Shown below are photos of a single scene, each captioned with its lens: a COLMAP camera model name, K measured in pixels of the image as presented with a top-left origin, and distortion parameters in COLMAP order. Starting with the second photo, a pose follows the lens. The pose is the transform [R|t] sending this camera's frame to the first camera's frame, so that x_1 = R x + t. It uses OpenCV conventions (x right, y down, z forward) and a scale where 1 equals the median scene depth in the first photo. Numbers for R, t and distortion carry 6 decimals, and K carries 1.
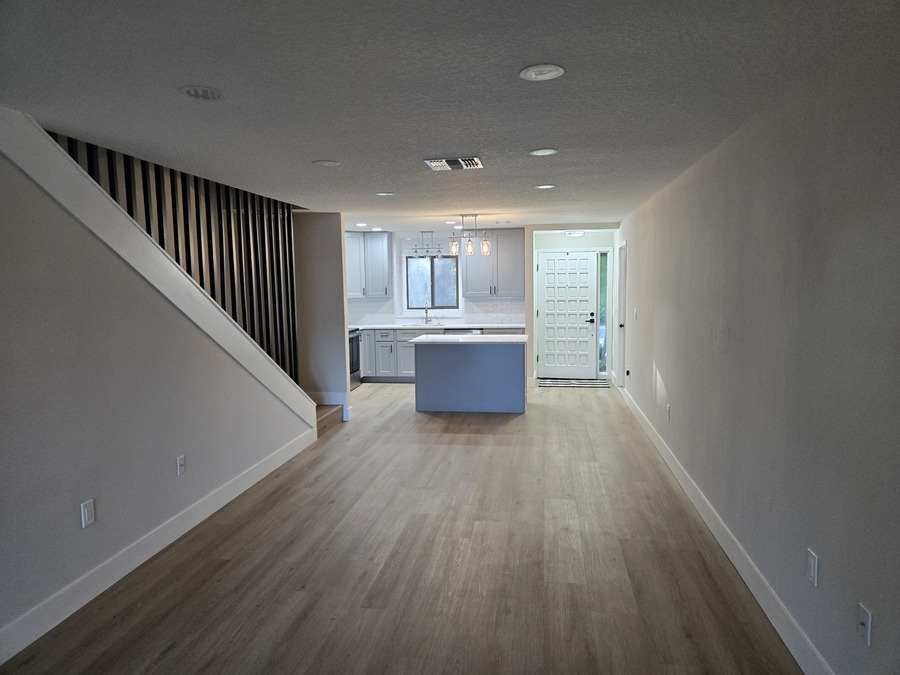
lens RADIAL K [[589.4, 0, 450.0], [0, 589.4, 337.5], [0, 0, 1]] dist [-0.002169, -0.001109]
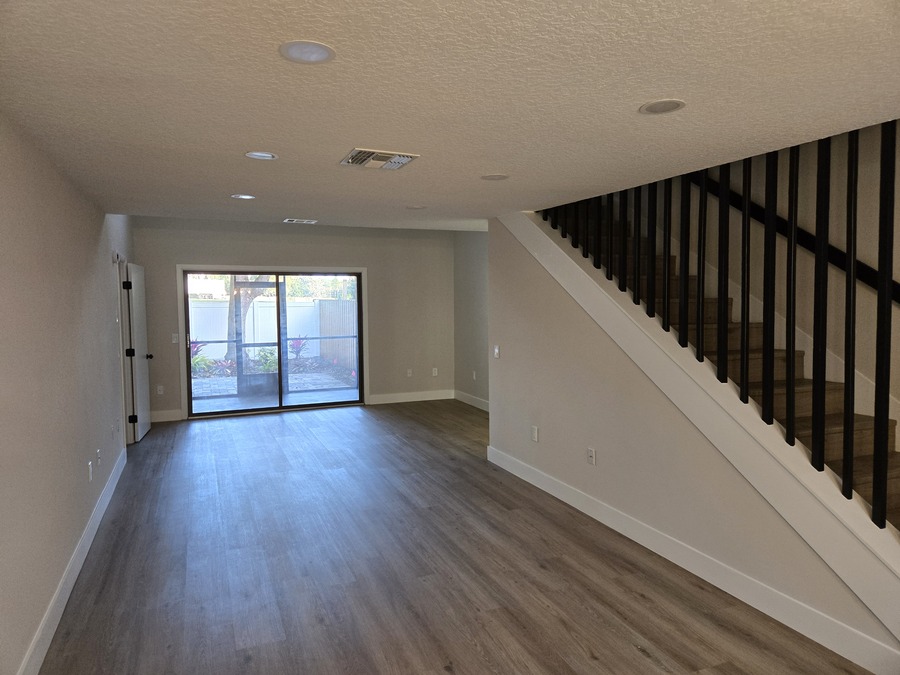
lens RADIAL K [[598.6, 0, 448.1], [0, 598.6, 328.4], [0, 0, 1]] dist [0.028813, -0.002708]
pose [[-0.853398, 0.049395, -0.518915, 0.422017], [-0.026551, 0.990089, 0.137911, -0.206337], [0.520584, 0.131470, -0.843628, 2.020907]]
